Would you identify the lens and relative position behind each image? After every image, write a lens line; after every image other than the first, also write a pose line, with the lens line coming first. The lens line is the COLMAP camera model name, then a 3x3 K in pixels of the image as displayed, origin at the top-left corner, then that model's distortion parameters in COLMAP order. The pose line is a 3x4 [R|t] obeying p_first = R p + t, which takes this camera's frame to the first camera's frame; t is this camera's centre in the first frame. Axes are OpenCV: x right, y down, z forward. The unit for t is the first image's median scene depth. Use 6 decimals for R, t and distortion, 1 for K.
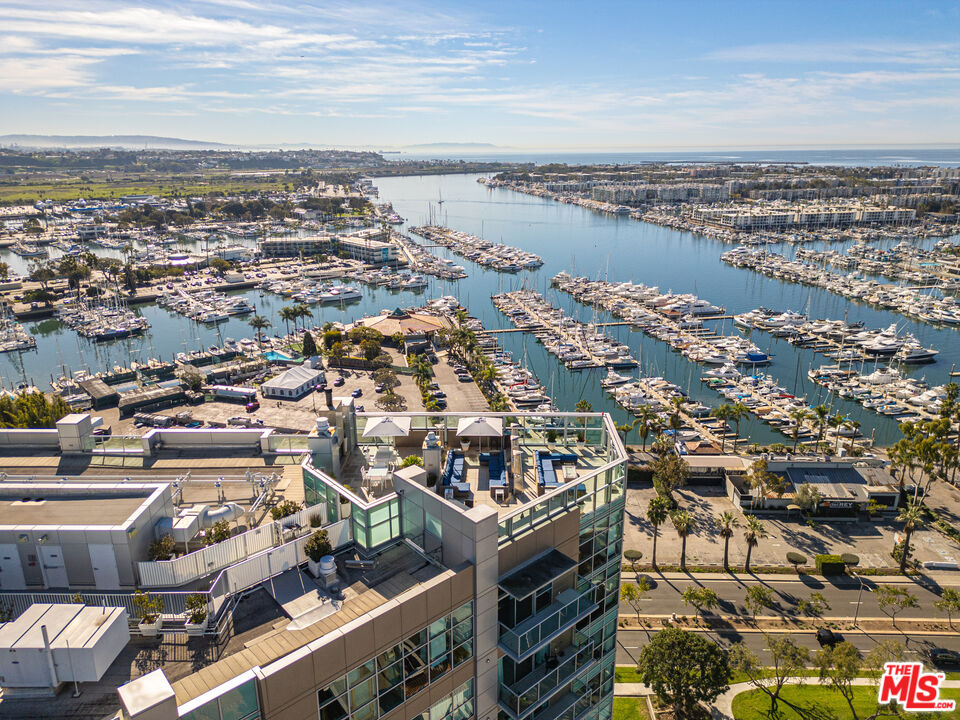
lens RADIAL K [[666.9, 0, 479.0], [0, 666.9, 371.9], [0, 0, 1]] dist [0.079356, -0.076430]
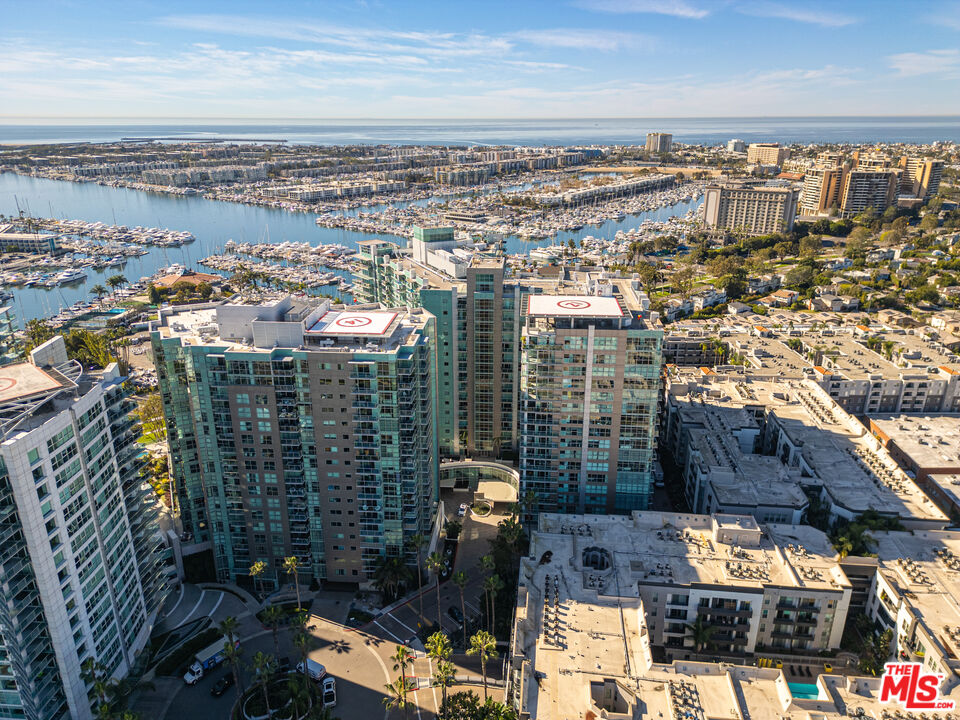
lens RADIAL K [[670.0, 0, 478.9], [0, 670.0, 356.9], [0, 0, 1]] dist [0.084485, -0.091012]
pose [[0.747590, -0.217704, 0.627466, -0.428609], [0.207947, 0.973975, 0.090171, 0.064899], [-0.630767, 0.063069, 0.773405, -0.390313]]
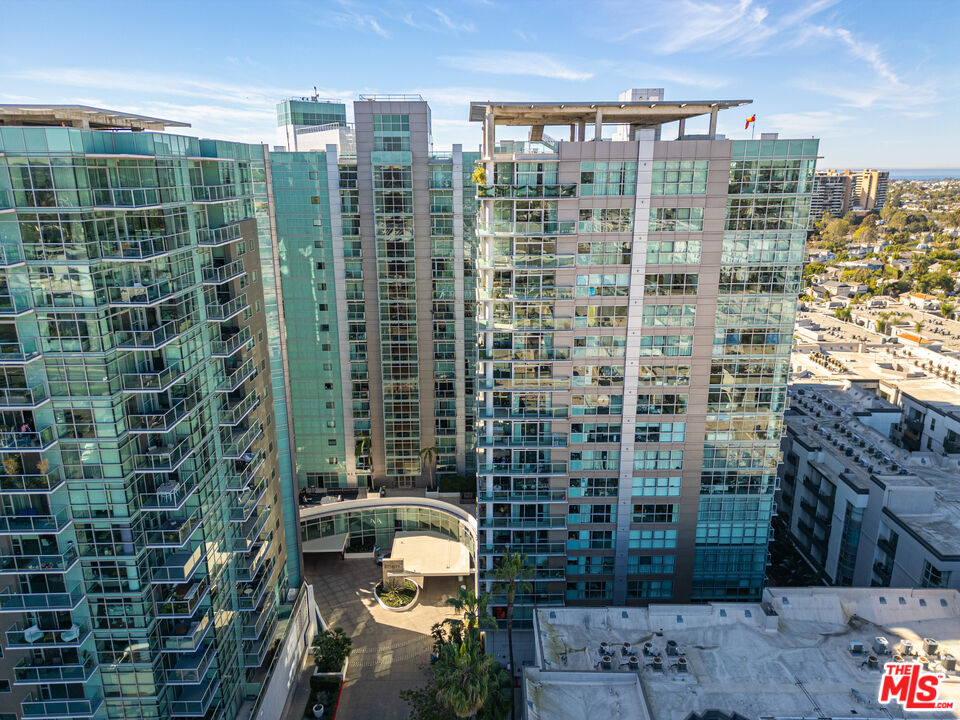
lens RADIAL K [[670.0, 0, 478.9], [0, 670.0, 356.9], [0, 0, 1]] dist [0.084485, -0.091012]
pose [[0.676935, -0.191715, 0.710637, -0.294788], [0.234814, 0.971283, 0.038353, 0.126073], [-0.697583, 0.140905, 0.702513, -0.225070]]
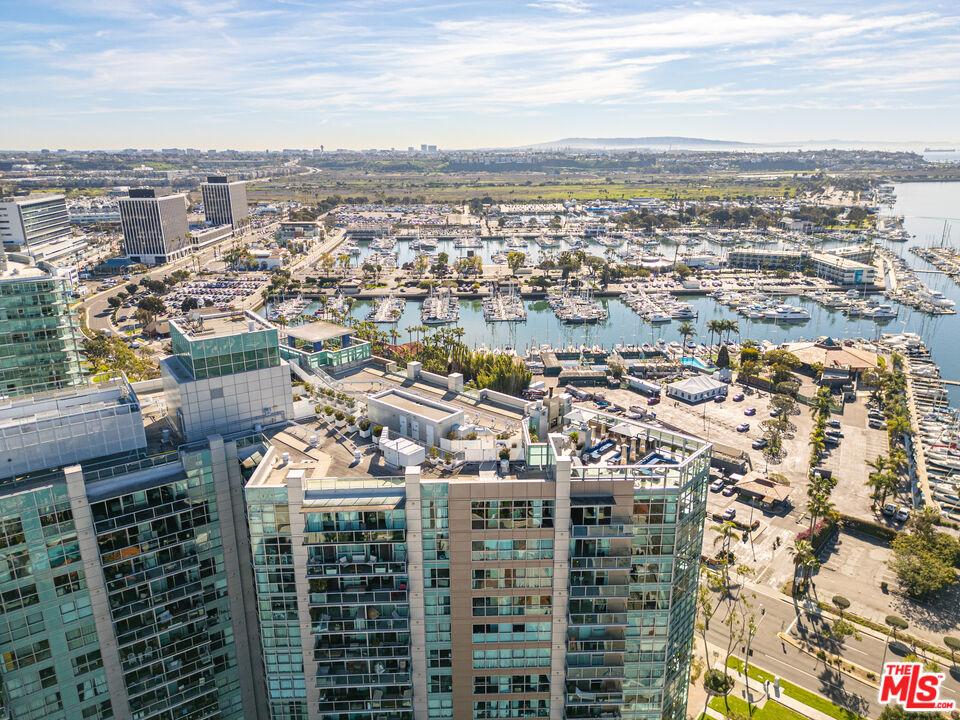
lens RADIAL K [[666.9, 0, 479.0], [0, 666.9, 371.9], [0, 0, 1]] dist [0.079356, -0.076430]
pose [[0.764854, 0.203815, -0.611111, 0.067732], [-0.202983, 0.976557, 0.071648, -0.009828], [0.611388, 0.069245, 0.788295, -0.054304]]
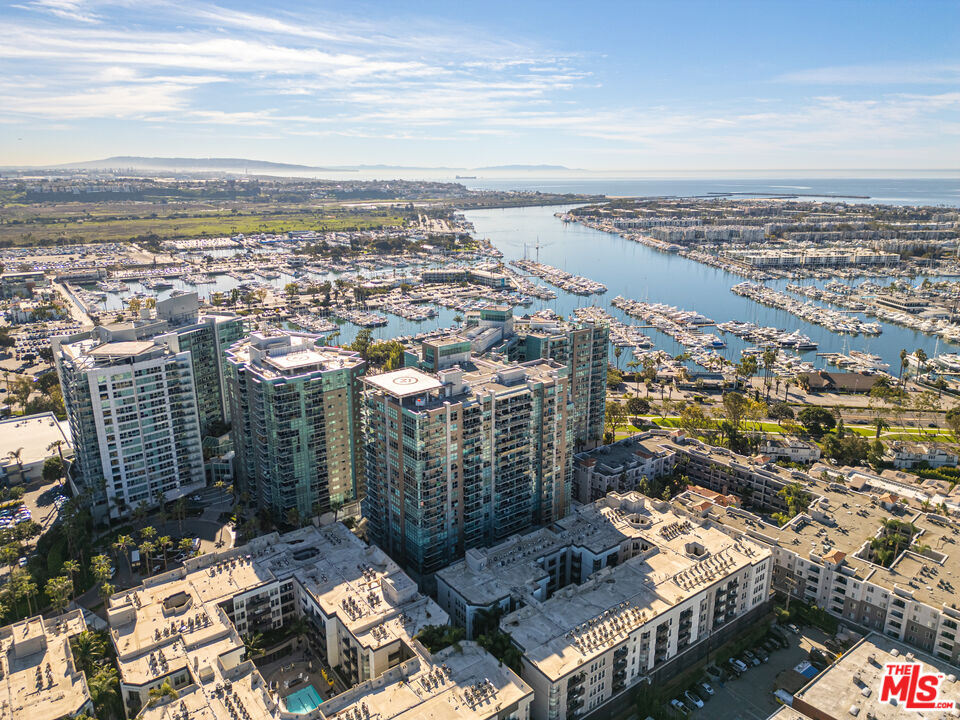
lens RADIAL K [[670.0, 0, 478.9], [0, 670.0, 356.9], [0, 0, 1]] dist [0.084485, -0.091012]
pose [[0.994820, 0.032155, -0.096432, -0.047218], [-0.037022, 0.998107, -0.049120, 0.085909], [0.094670, 0.052435, 0.994127, -0.618454]]
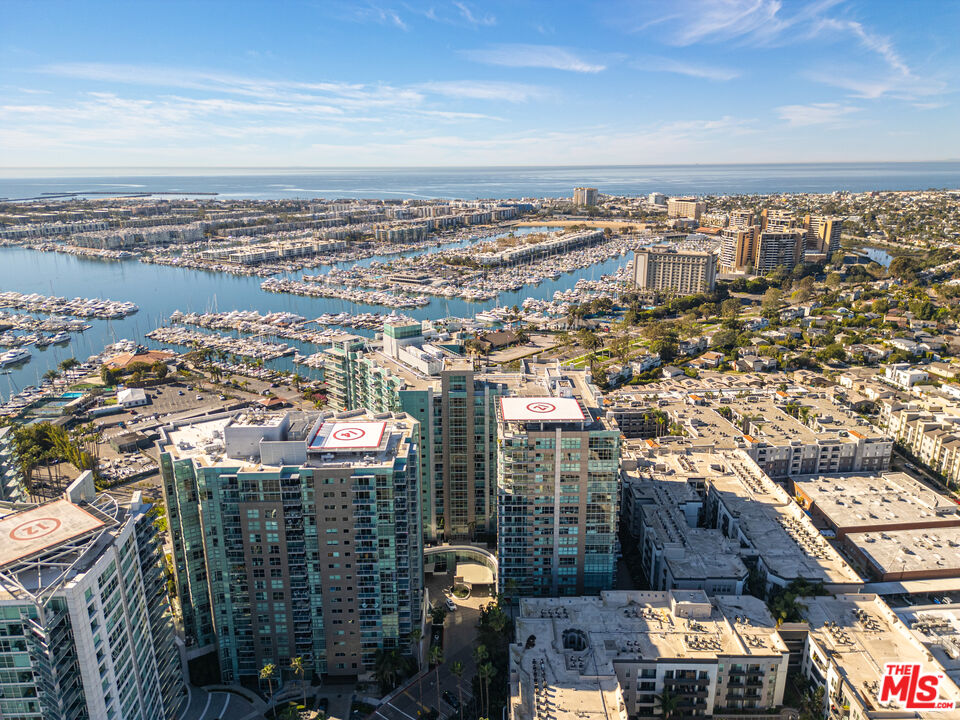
lens RADIAL K [[670.0, 0, 478.9], [0, 670.0, 356.9], [0, 0, 1]] dist [0.084485, -0.091012]
pose [[0.678432, -0.200309, 0.706828, -0.470506], [0.235457, 0.970645, 0.049075, 0.019377], [-0.695909, 0.133134, 0.705681, -0.414557]]
